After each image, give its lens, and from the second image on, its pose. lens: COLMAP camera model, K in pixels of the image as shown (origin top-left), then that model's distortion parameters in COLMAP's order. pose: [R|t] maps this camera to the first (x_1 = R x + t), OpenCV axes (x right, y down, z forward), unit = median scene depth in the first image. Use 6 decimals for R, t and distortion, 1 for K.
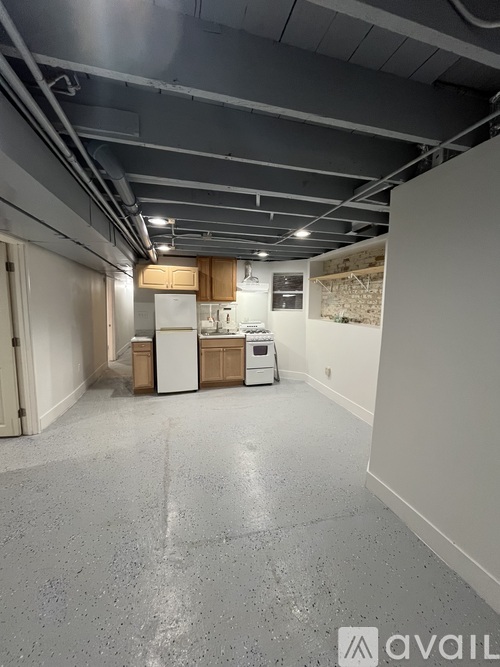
lens RADIAL K [[270.4, 0, 250.9], [0, 270.4, 333.2], [0, 0, 1]] dist [-0.001928, -0.000488]
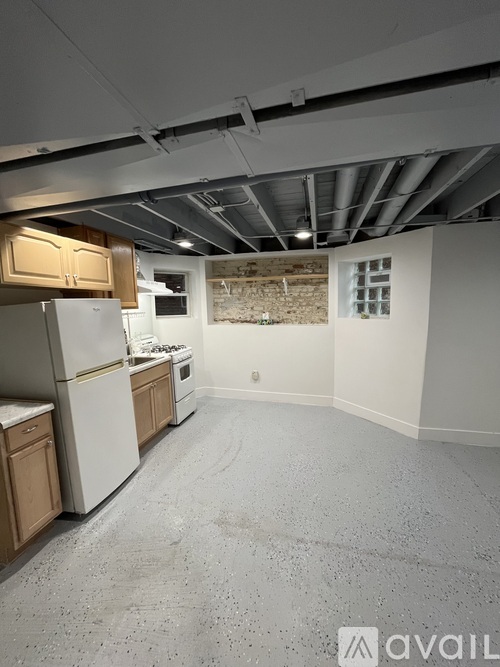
lens RADIAL K [[270.4, 0, 249.2], [0, 270.4, 332.7], [0, 0, 1]] dist [-0.001928, -0.000488]
pose [[0.500691, -0.116782, 0.857712, -0.551317], [0.121973, 0.990490, 0.063659, -0.077525], [-0.856990, 0.072744, 0.510174, 0.498432]]
